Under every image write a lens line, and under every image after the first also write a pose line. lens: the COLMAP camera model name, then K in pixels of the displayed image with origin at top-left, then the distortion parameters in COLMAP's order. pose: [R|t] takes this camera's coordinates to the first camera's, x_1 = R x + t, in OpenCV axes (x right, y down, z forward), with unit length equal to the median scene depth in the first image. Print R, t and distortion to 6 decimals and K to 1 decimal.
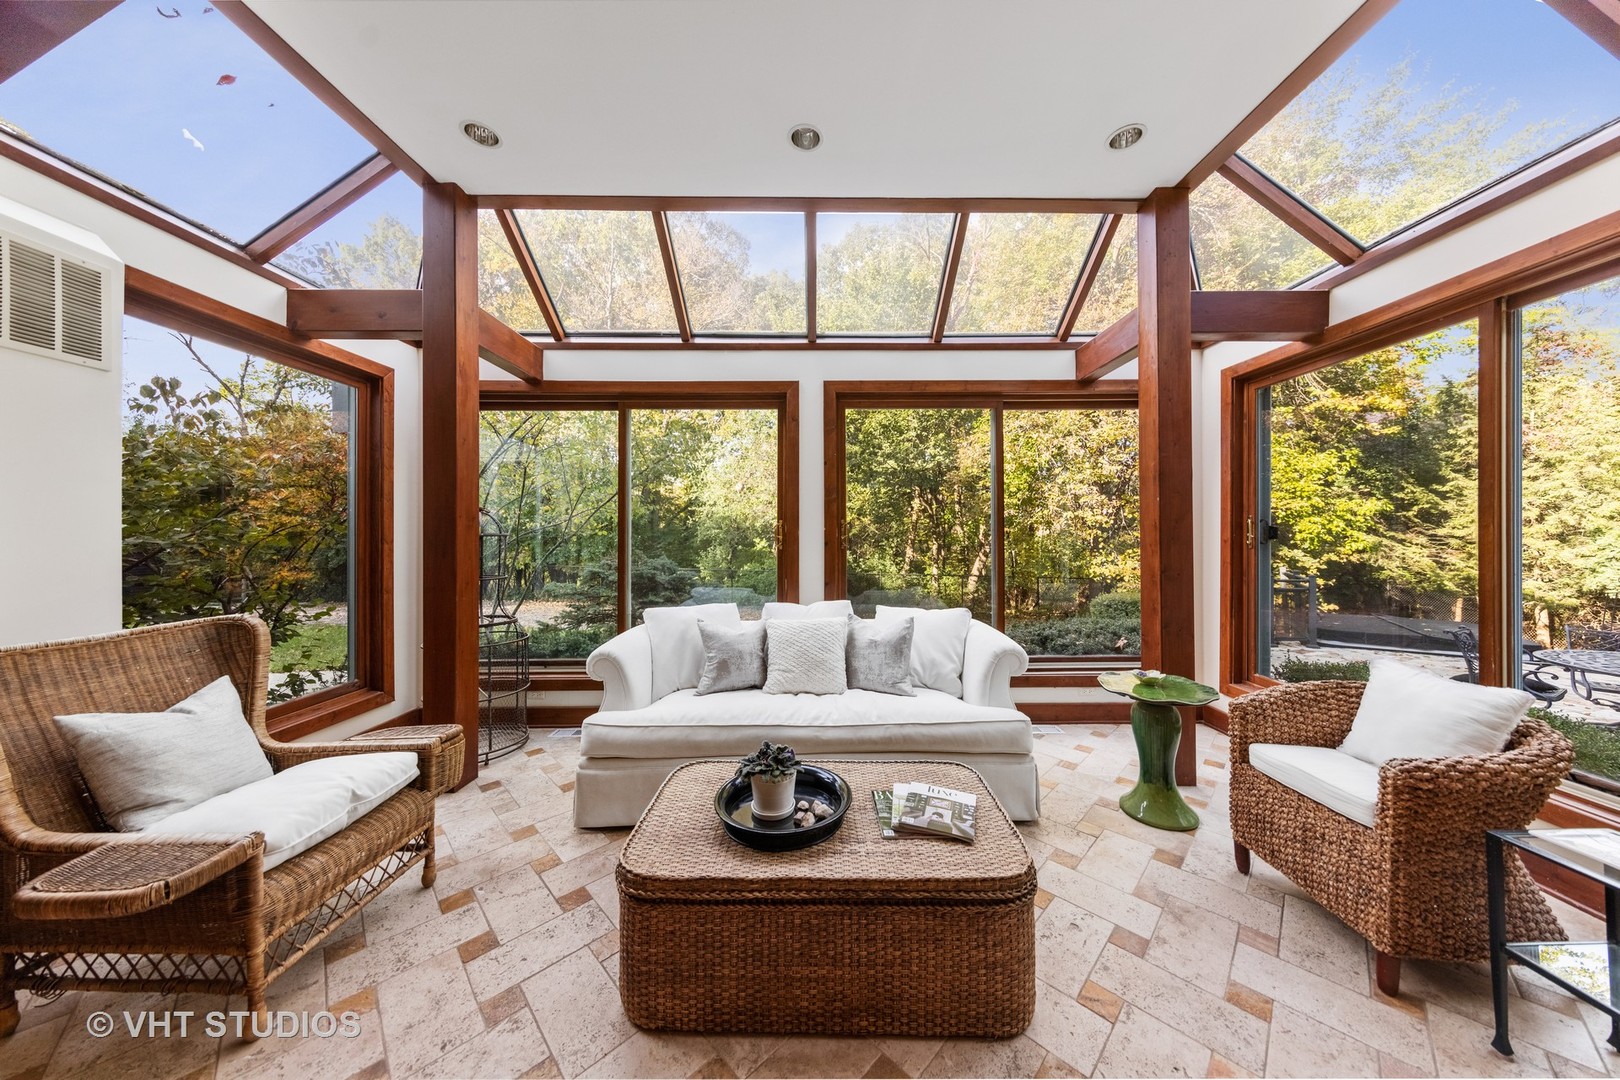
lens RADIAL K [[511.7, 0, 819.4], [0, 511.7, 530.2], [0, 0, 1]] dist [0.001195, 0.000089]
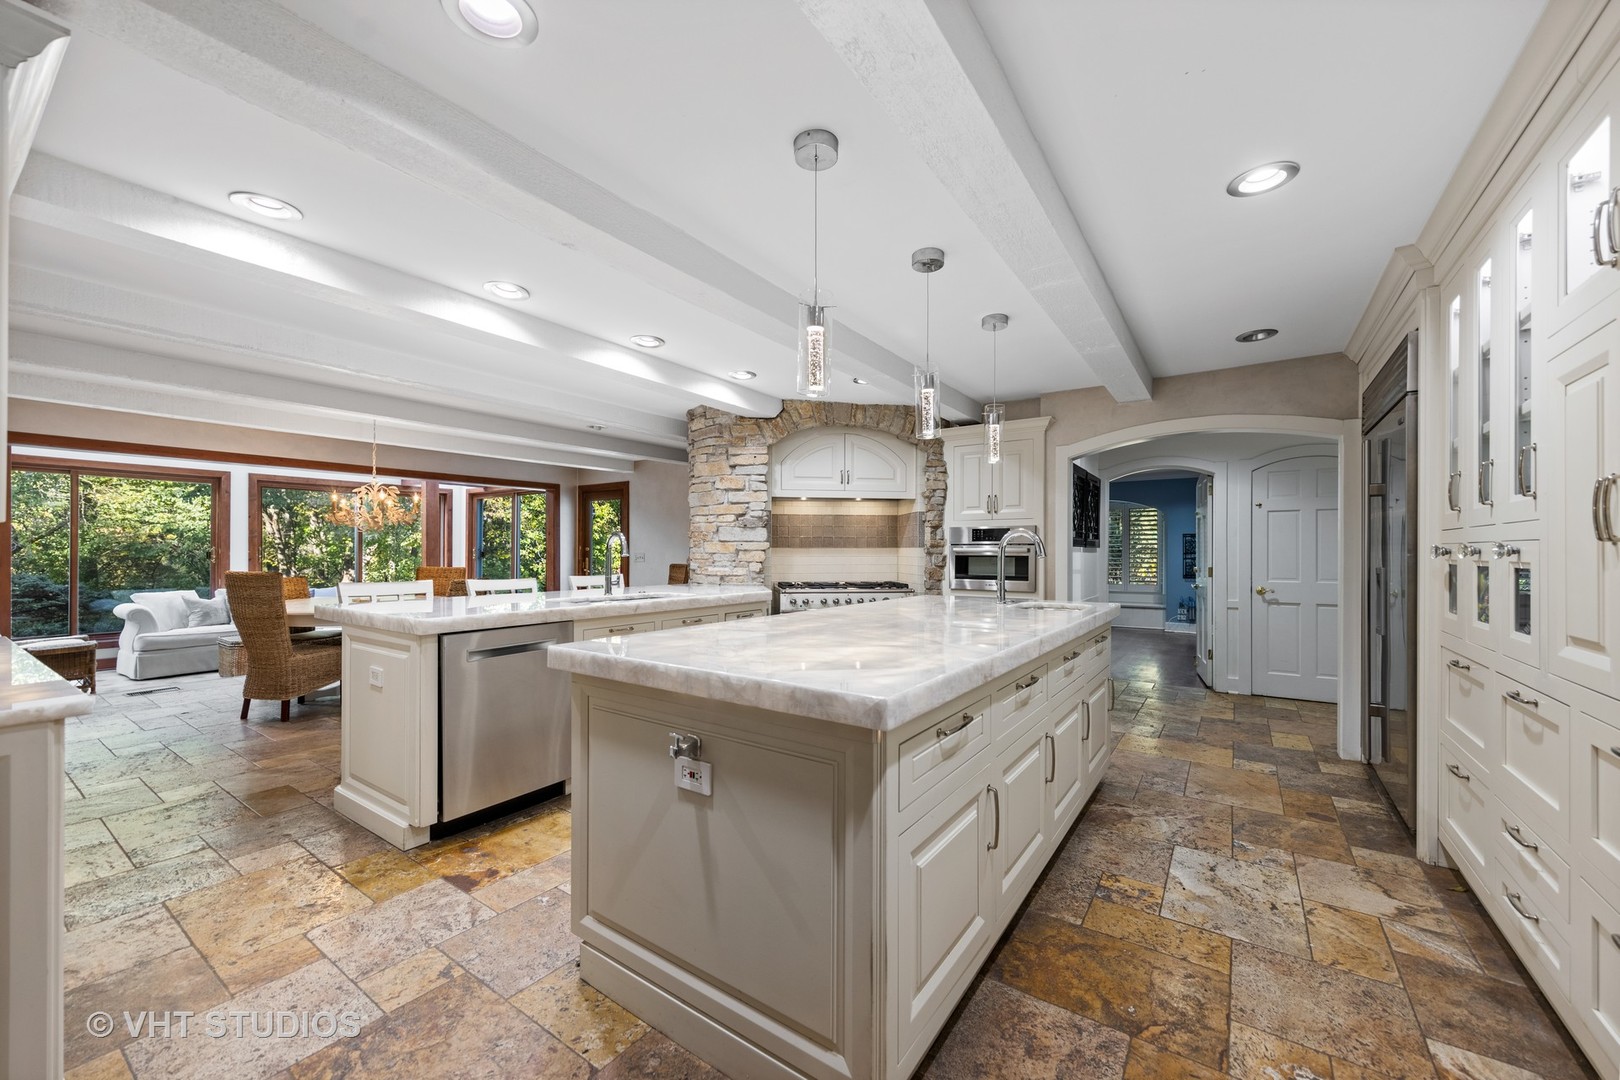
lens RADIAL K [[612.9, 0, 833.6], [0, 612.9, 551.7], [0, 0, 1]] dist [-0.003279, -0.000032]
pose [[0.558999, 0.005582, 0.829150, -0.222818], [-0.007151, 0.999973, -0.001911, -0.004636], [-0.829137, -0.004861, 0.559024, -0.697383]]
